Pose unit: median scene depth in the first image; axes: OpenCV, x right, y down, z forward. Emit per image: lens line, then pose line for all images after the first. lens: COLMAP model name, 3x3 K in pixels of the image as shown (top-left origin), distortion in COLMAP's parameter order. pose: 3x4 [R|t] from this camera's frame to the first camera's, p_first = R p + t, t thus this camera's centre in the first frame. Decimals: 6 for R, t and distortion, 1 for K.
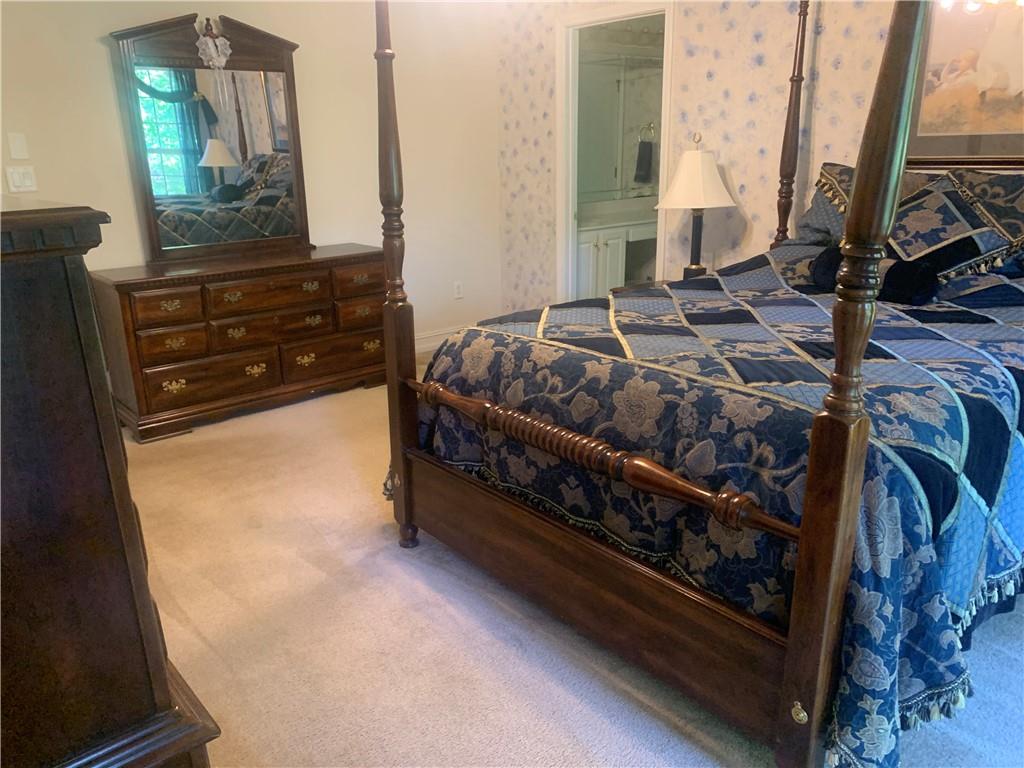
lens RADIAL K [[777.7, 0, 505.9], [0, 777.7, 382.5], [0, 0, 1]] dist [0.073406, -0.101579]
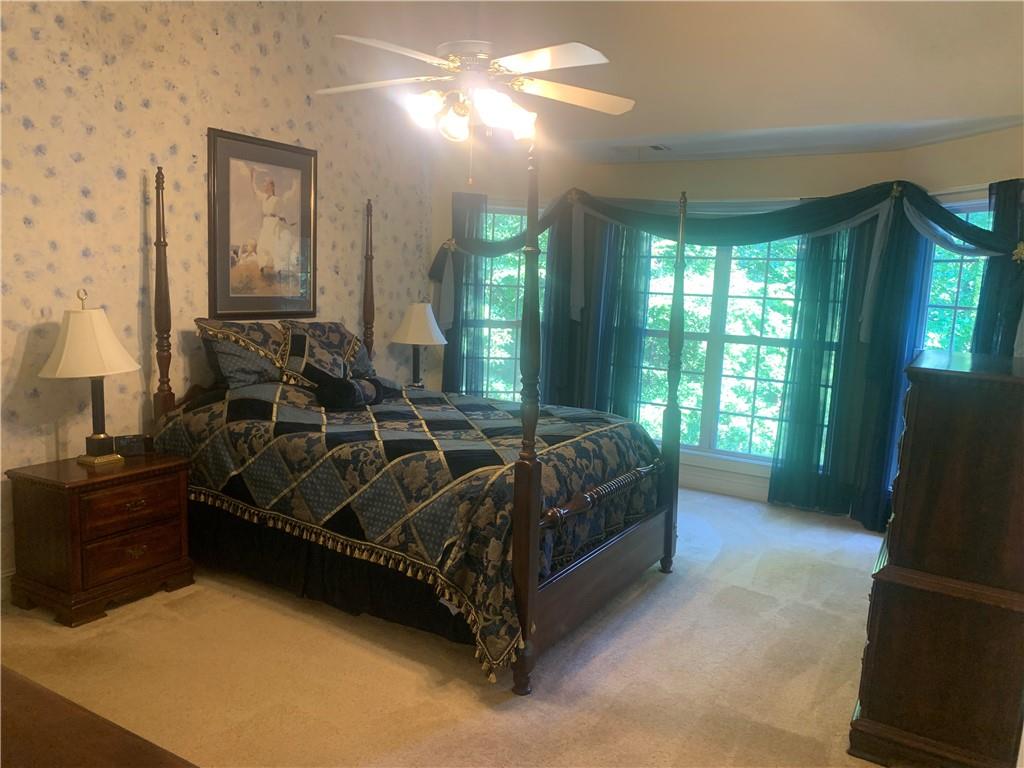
lens RADIAL K [[777.7, 0, 505.9], [0, 777.7, 382.5], [0, 0, 1]] dist [0.073406, -0.101579]
pose [[-0.314418, -0.119126, 0.941781, -0.886911], [0.241177, 0.949518, 0.200623, -0.333749], [-0.918137, 0.290215, -0.269815, 0.988608]]
